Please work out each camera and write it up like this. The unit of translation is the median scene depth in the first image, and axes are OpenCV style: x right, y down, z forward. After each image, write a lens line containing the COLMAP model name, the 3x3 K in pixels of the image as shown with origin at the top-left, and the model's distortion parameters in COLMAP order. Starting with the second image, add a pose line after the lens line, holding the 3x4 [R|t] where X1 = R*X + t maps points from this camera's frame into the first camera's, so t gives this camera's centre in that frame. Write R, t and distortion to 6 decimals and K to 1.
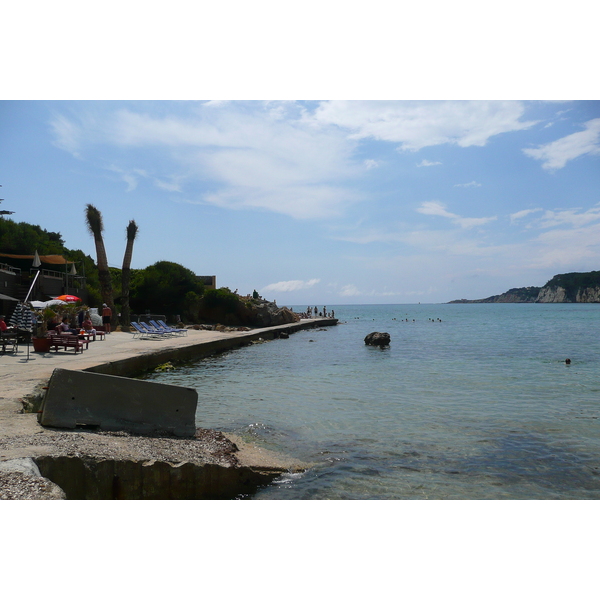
lens RADIAL K [[489.5, 0, 300.0], [0, 489.5, 300.0], [0, 0, 1]] dist [-0.011733, 0.003692]
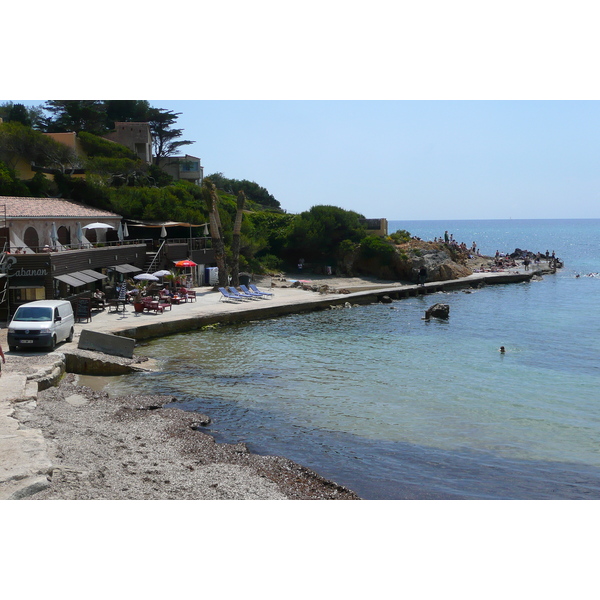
lens RADIAL K [[766.0, 0, 300.0], [0, 766.0, 300.0], [0, 0, 1]] dist [-0.029808, -0.036597]
pose [[0.897570, 0.052503, -0.437734, 0.334305], [-0.002474, 0.993468, 0.114086, -0.070476], [0.440864, -0.101317, 0.891837, -0.314225]]
